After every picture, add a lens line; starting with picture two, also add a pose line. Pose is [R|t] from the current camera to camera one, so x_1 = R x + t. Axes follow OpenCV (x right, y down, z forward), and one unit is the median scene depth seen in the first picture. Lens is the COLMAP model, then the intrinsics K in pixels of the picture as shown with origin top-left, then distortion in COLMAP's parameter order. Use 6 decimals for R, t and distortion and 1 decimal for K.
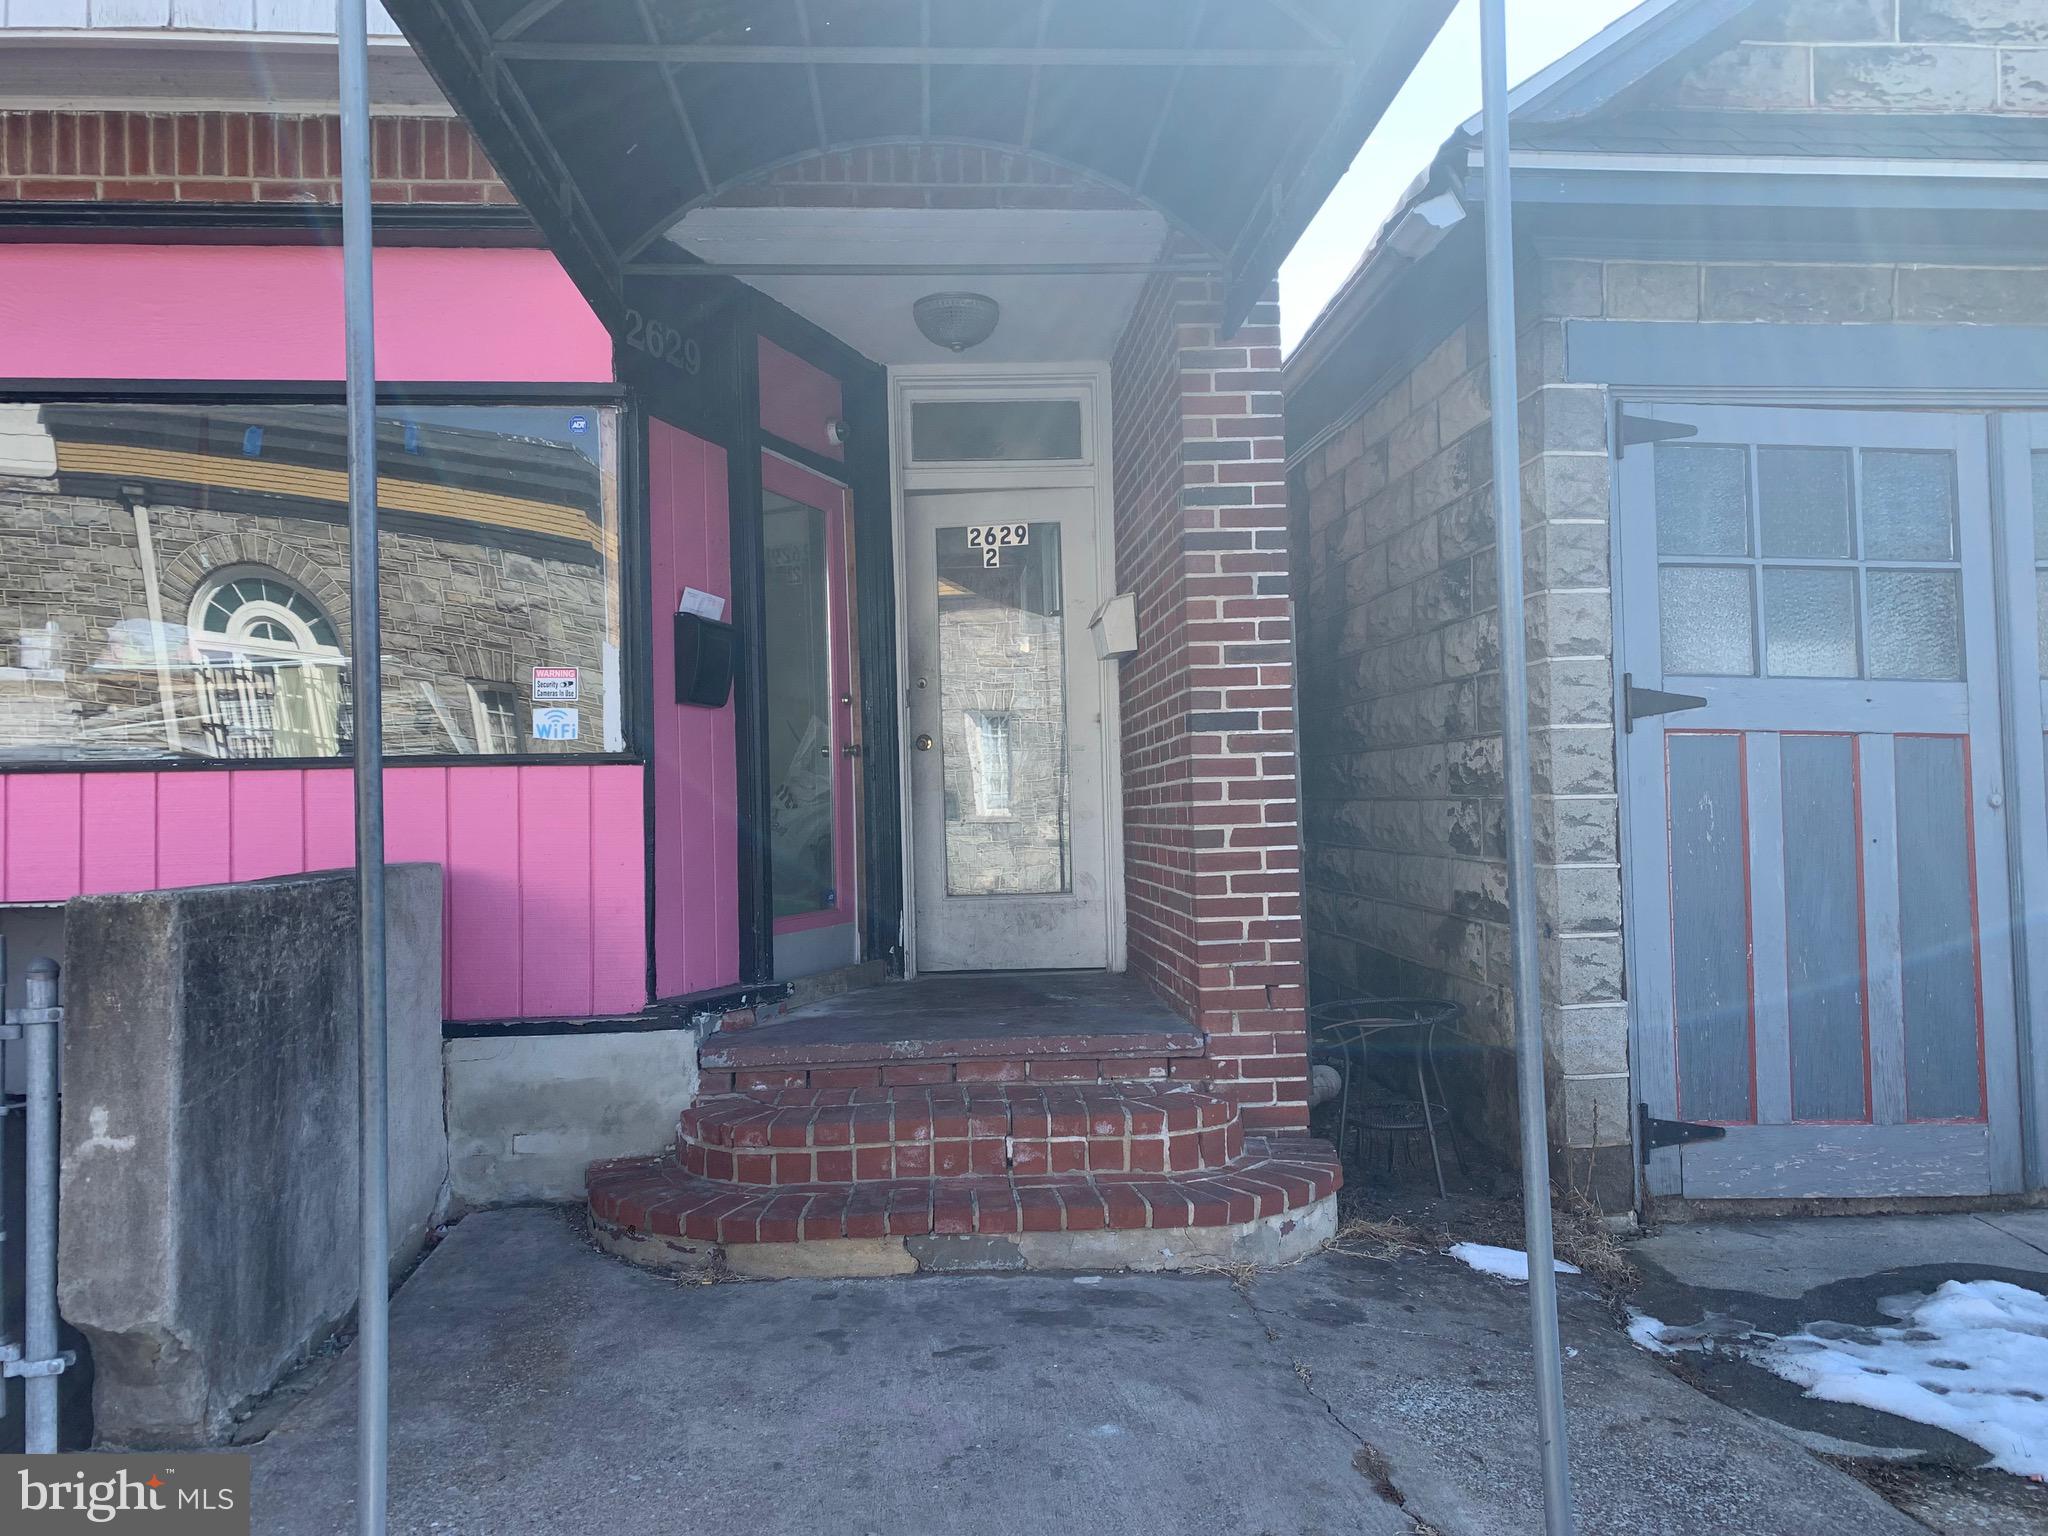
lens RADIAL K [[1560.4, 0, 1024.4], [0, 1560.4, 769.6], [0, 0, 1]] dist [0.051627, -0.047472]
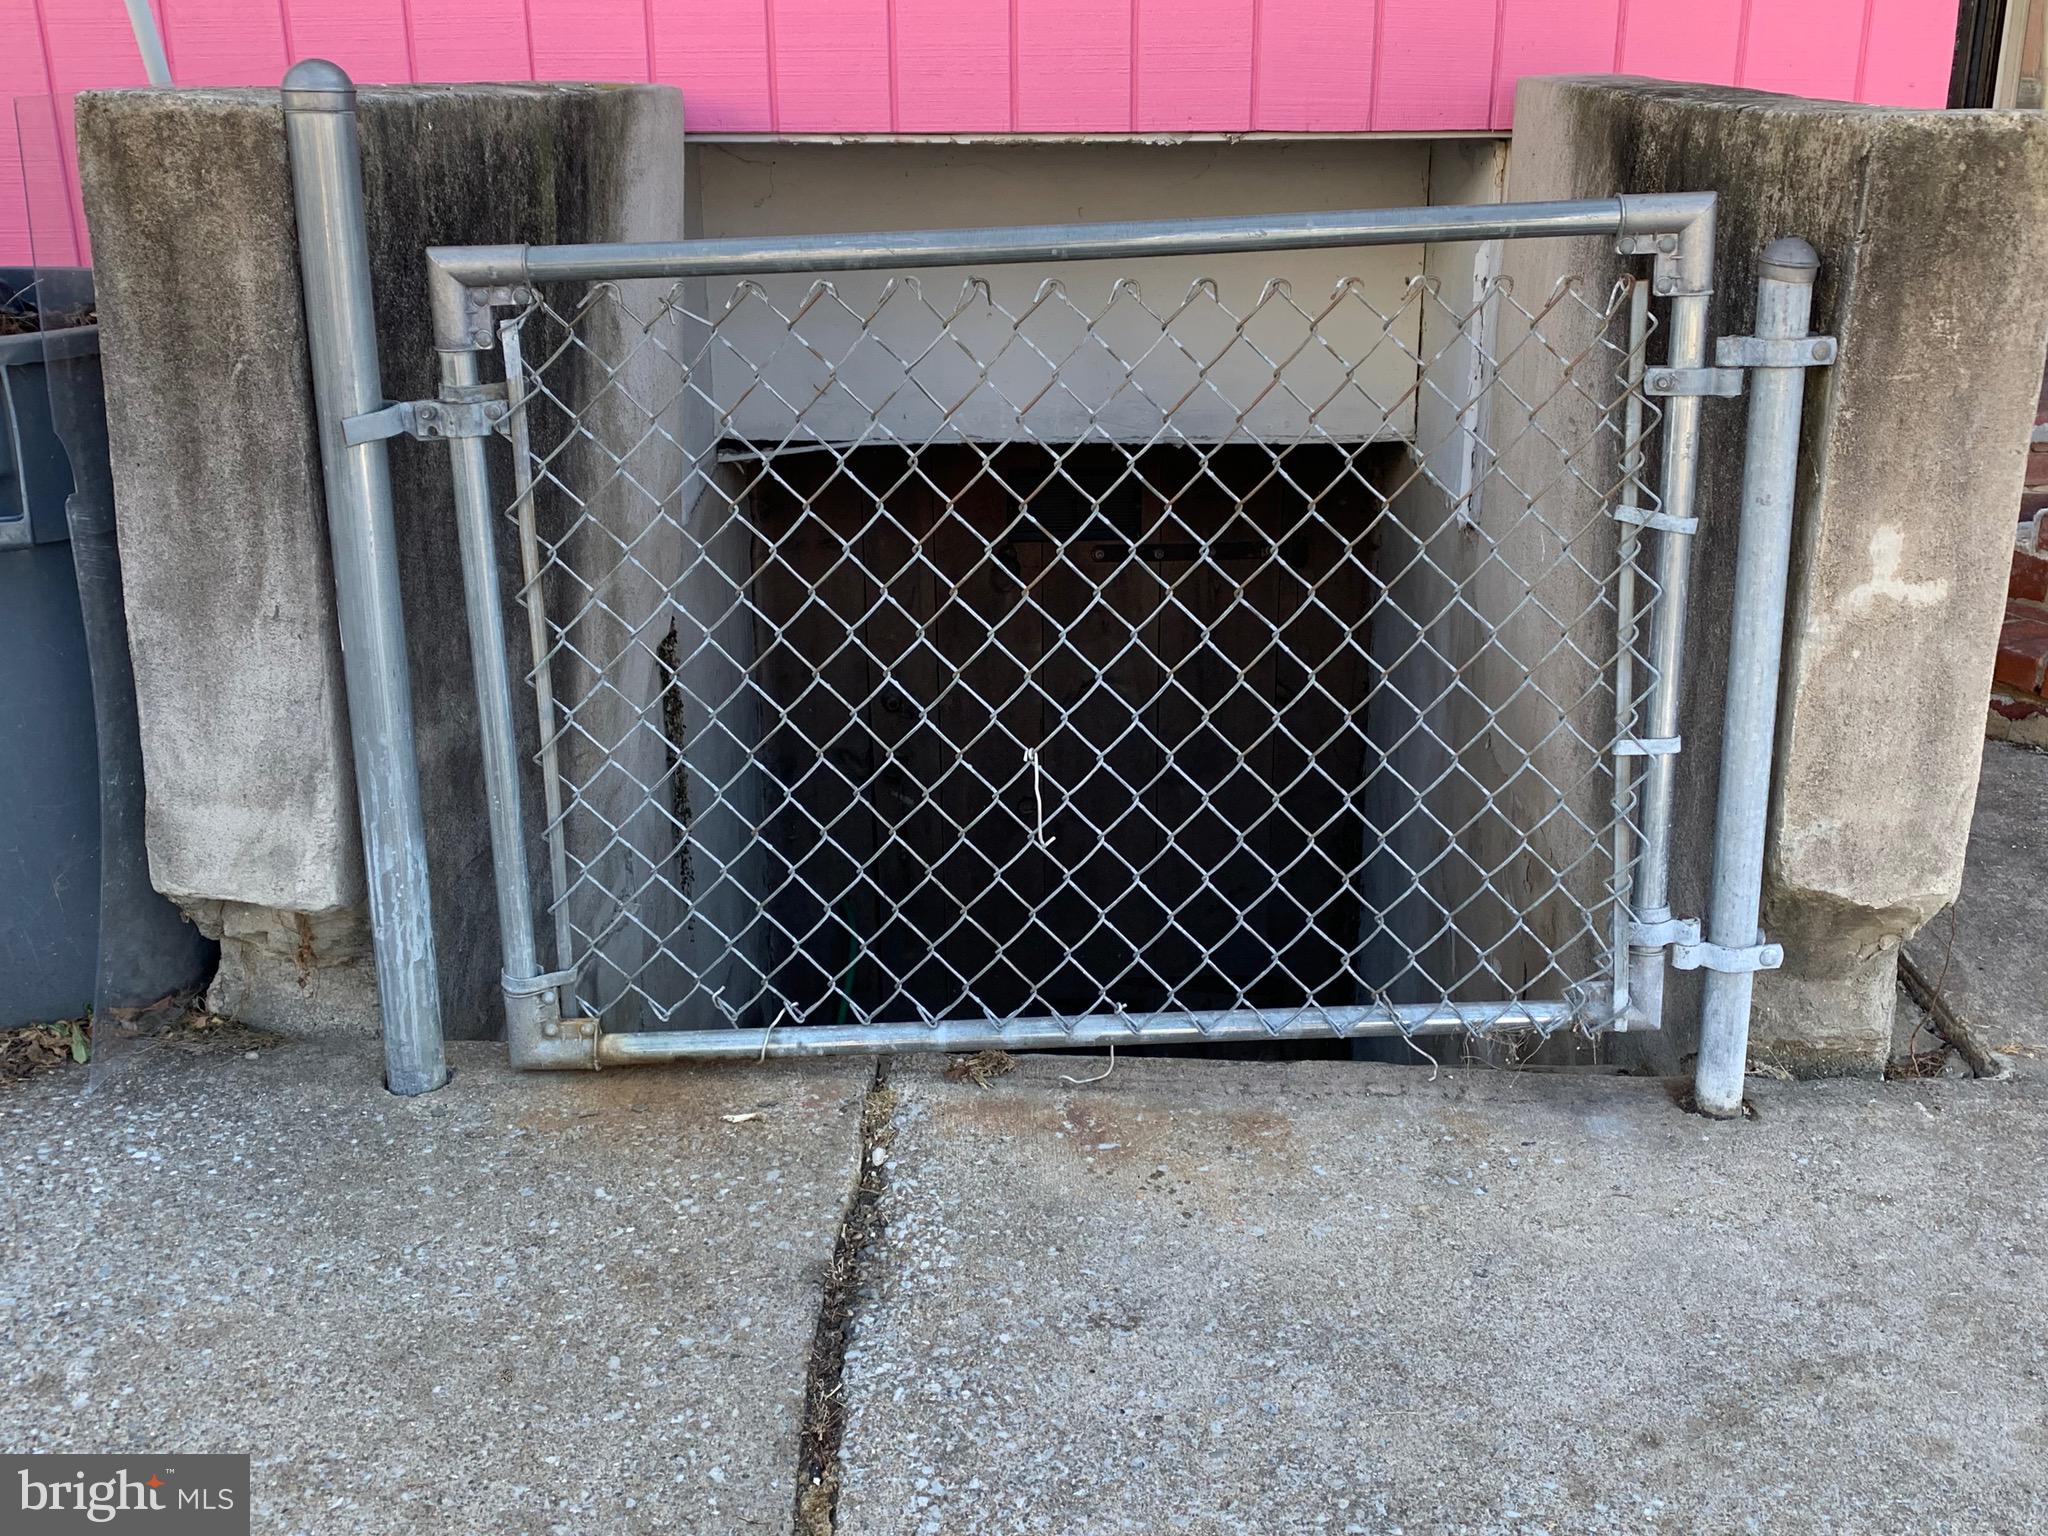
lens RADIAL K [[2039.7, 0, 1023.9], [0, 2039.7, 766.6], [0, 0, 1]] dist [0.015259, 0.000000]
pose [[0.996434, 0.044594, -0.071623, -0.827874], [-0.015691, 0.932040, 0.362016, 0.041803], [0.082900, -0.359601, 0.929416, 0.296628]]
